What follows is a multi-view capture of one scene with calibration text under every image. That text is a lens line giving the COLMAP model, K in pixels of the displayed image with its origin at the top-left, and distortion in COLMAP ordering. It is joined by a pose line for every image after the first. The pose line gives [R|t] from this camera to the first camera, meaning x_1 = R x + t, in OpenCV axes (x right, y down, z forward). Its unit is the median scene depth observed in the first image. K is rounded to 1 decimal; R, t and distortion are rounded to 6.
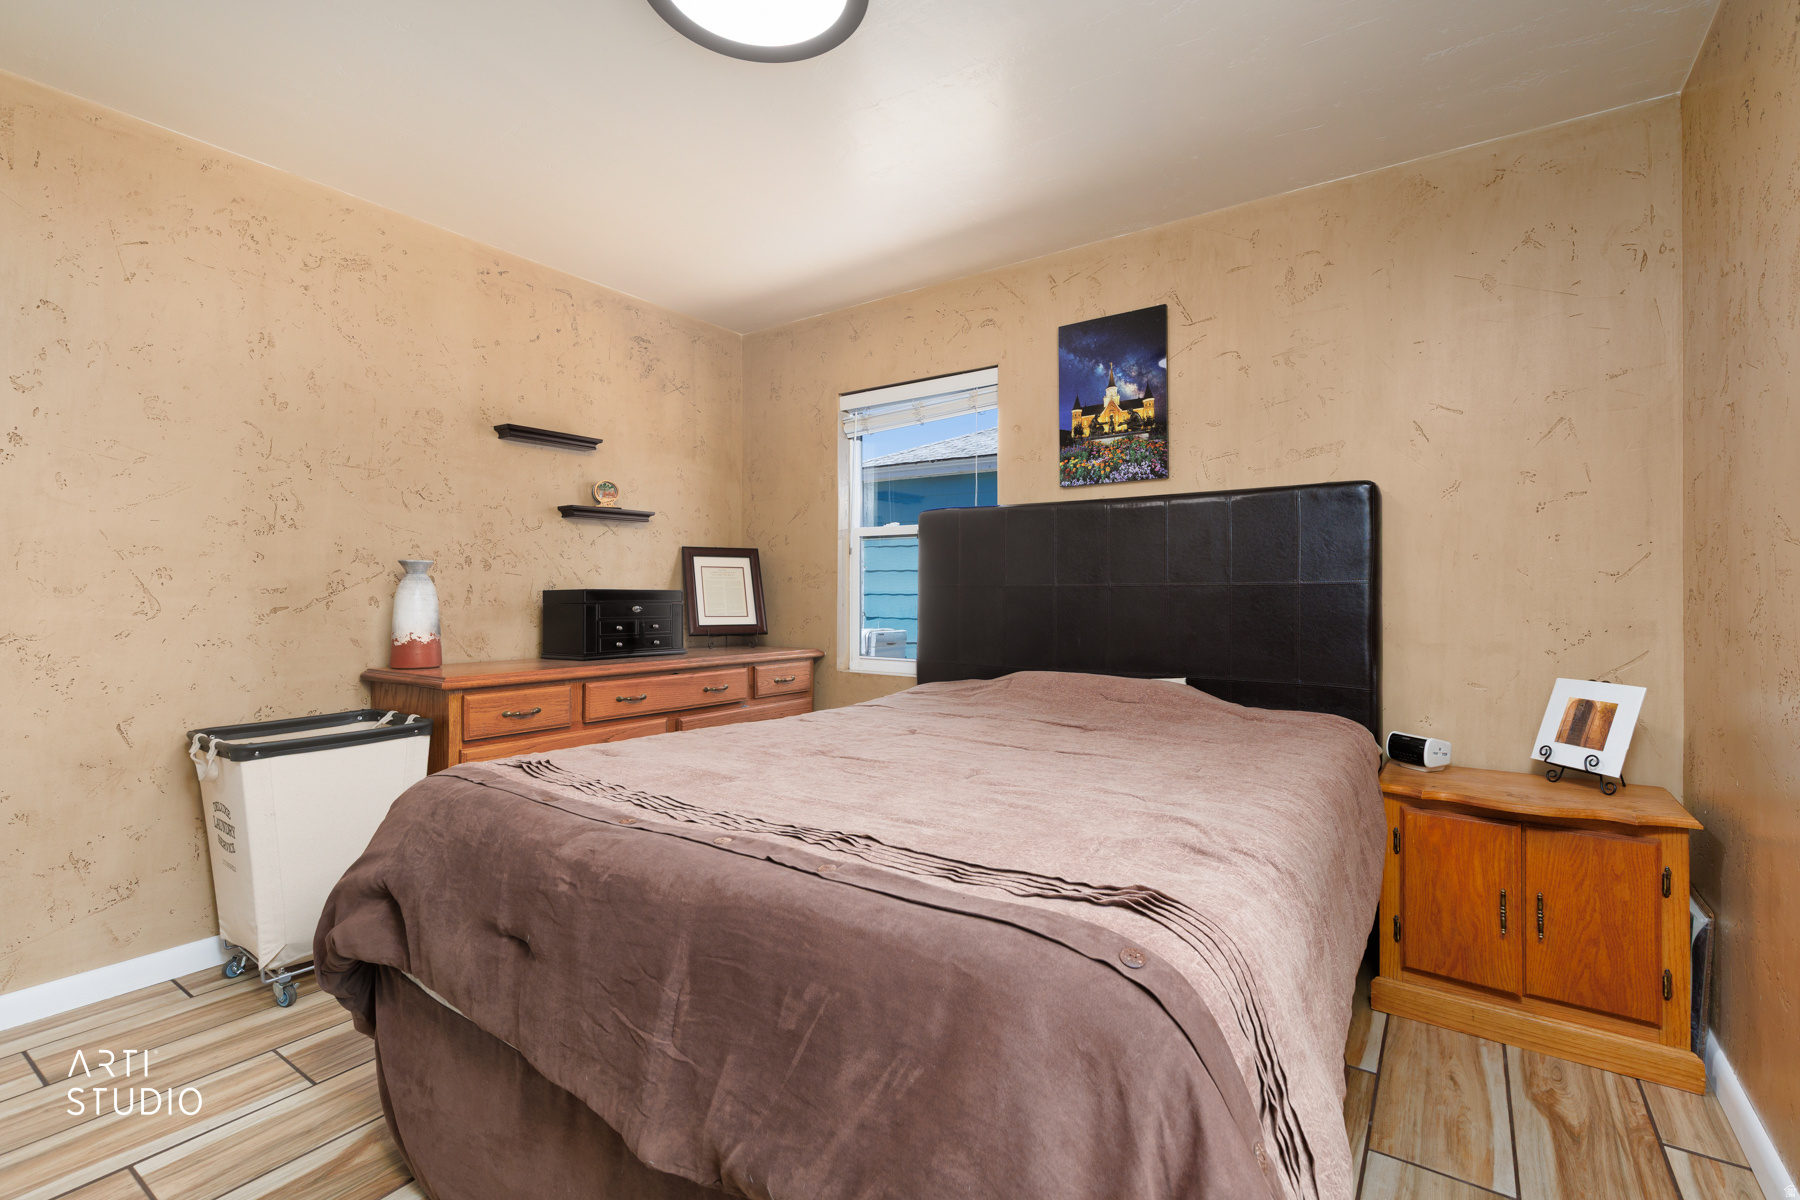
lens RADIAL K [[810.8, 0, 910.4], [0, 810.8, 592.1], [0, 0, 1]] dist [0.003727, 0.000470]
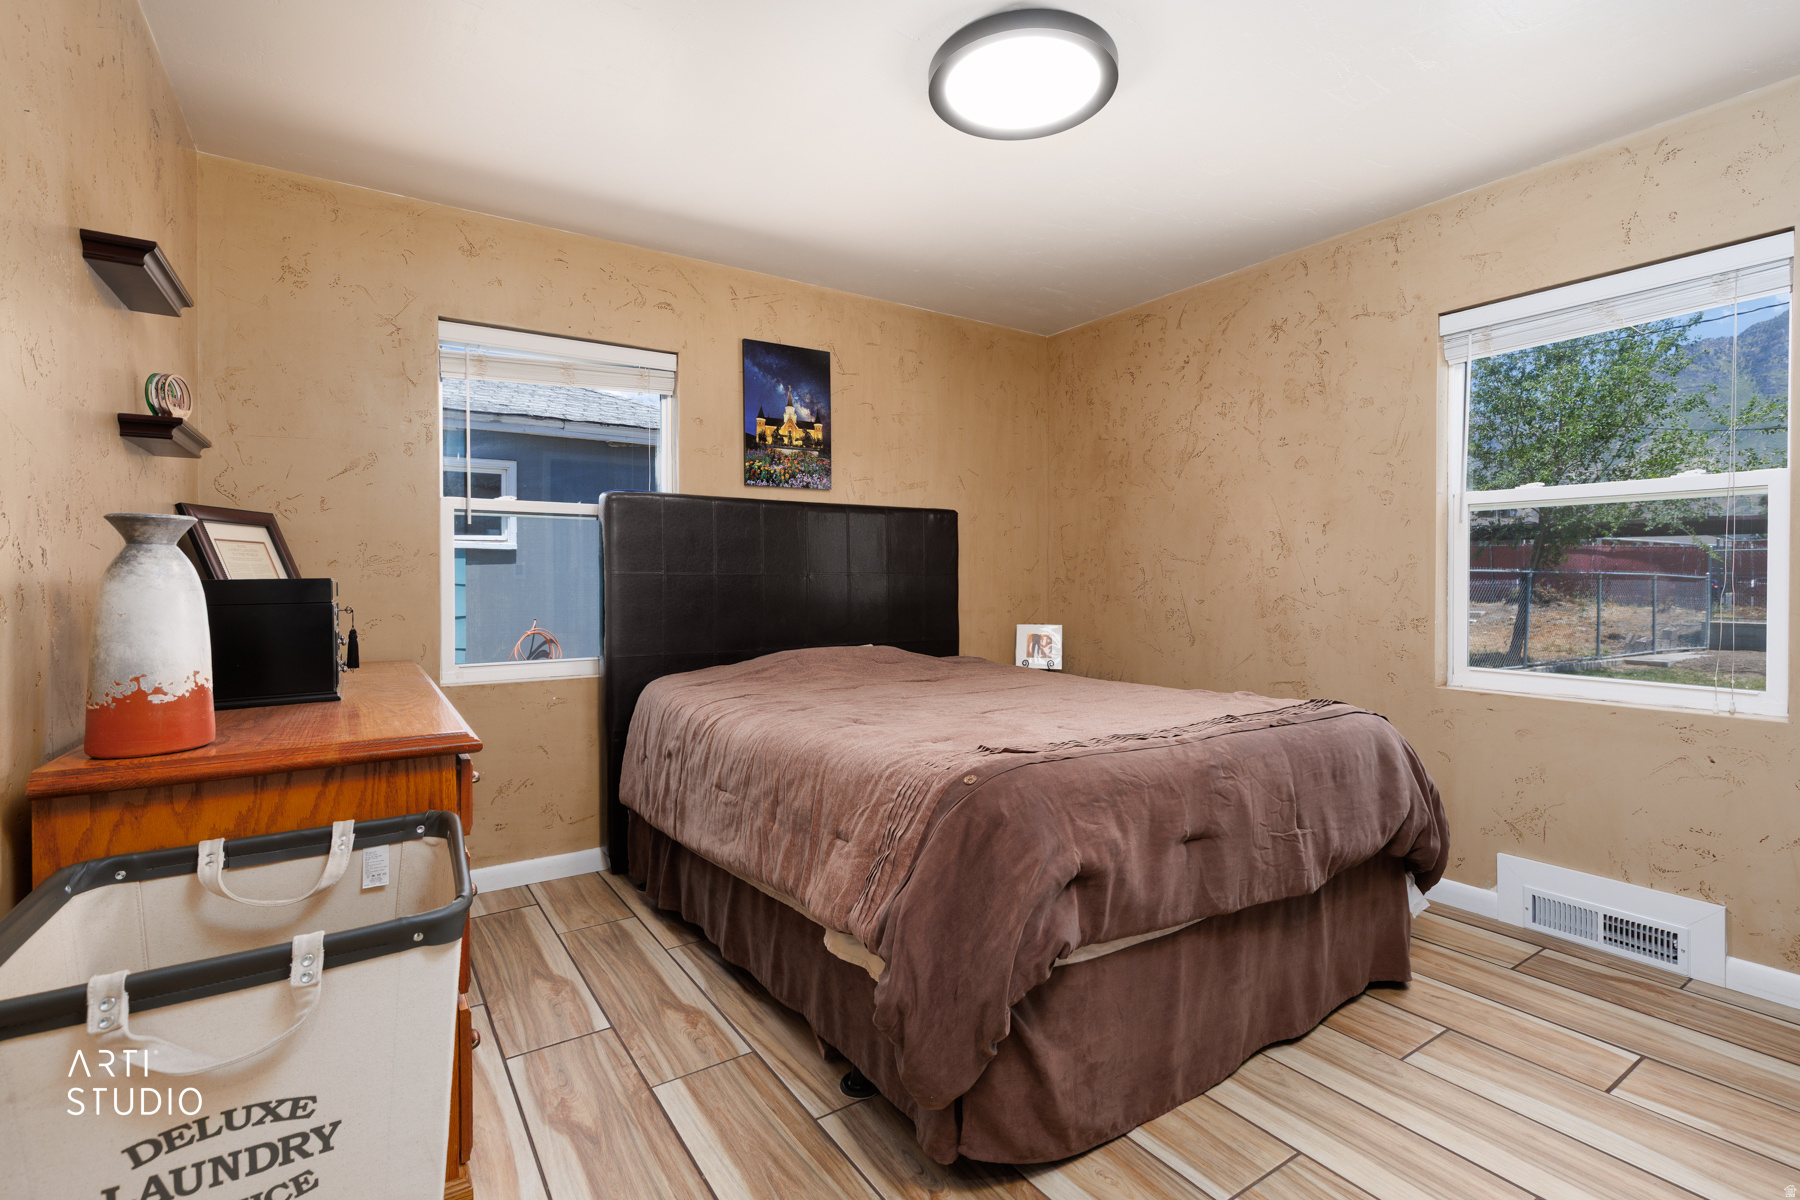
lens RADIAL K [[810.8, 0, 910.4], [0, 810.8, 592.1], [0, 0, 1]] dist [0.003727, 0.000470]
pose [[0.372187, -0.018282, 0.927978, -0.786702], [0.001195, 0.999815, 0.019218, -0.004663], [-0.928157, -0.006044, 0.372140, 0.394010]]
